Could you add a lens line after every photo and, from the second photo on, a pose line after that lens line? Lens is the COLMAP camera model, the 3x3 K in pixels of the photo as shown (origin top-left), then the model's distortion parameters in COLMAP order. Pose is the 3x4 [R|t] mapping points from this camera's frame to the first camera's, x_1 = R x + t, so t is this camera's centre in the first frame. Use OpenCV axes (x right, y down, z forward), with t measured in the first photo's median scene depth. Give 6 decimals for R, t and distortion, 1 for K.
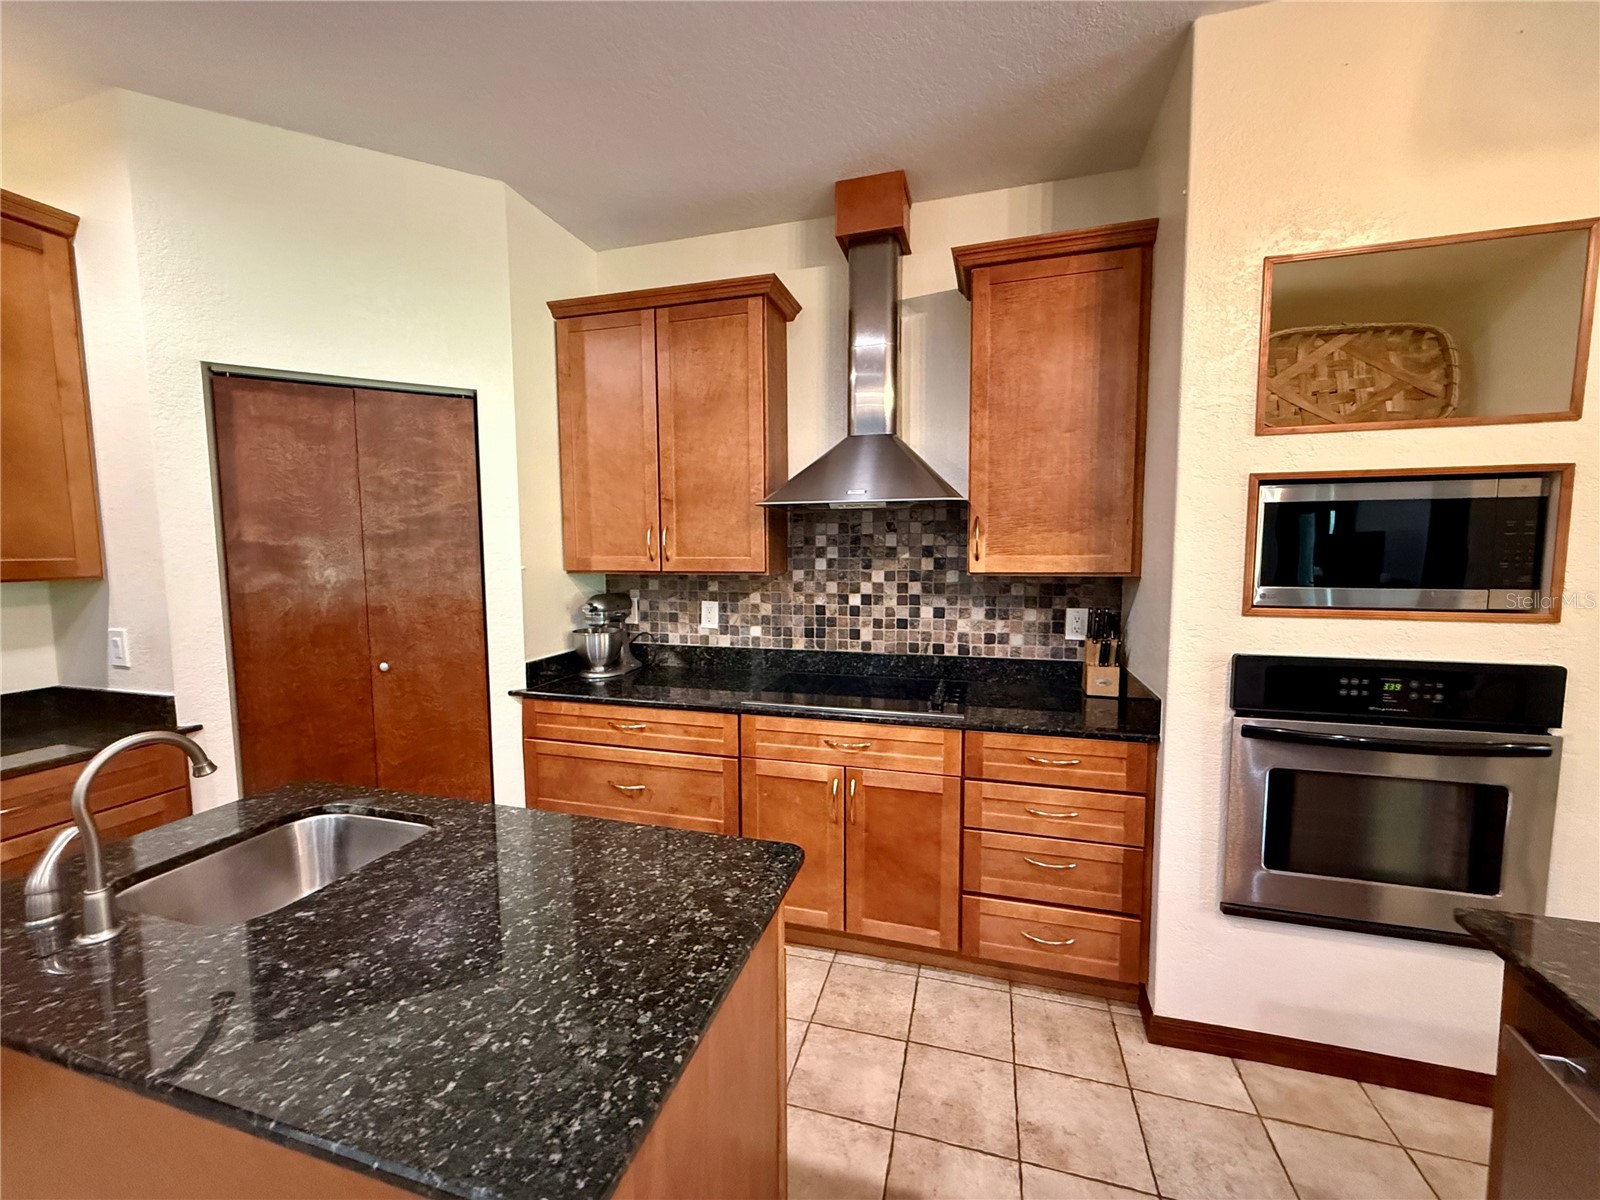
lens RADIAL K [[637.8, 0, 794.6], [0, 637.8, 600.4], [0, 0, 1]] dist [-0.001431, 0.000204]
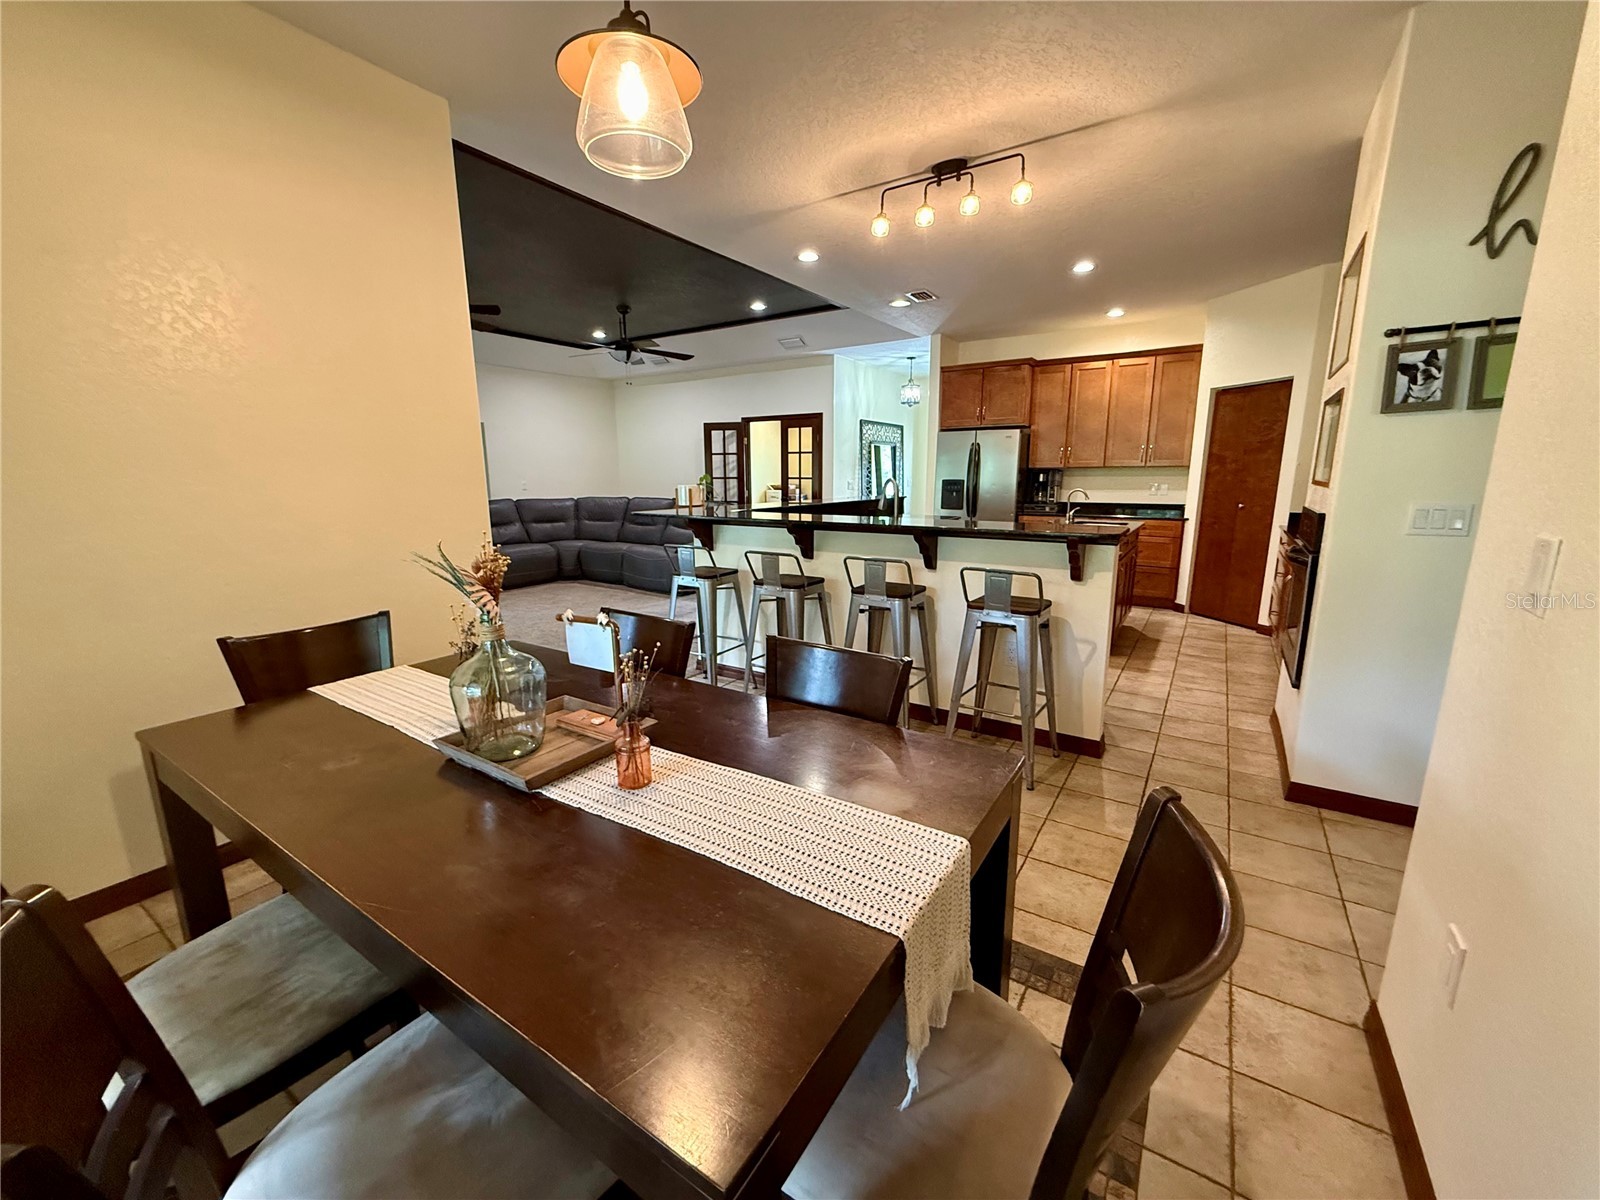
lens RADIAL K [[637.8, 0, 794.6], [0, 637.8, 600.4], [0, 0, 1]] dist [-0.001431, 0.000204]
pose [[-0.289814, 0.196206, -0.936756, 1.911841], [-0.073592, 0.971295, 0.226208, 0.027764], [0.954250, 0.134495, -0.267056, 0.093139]]
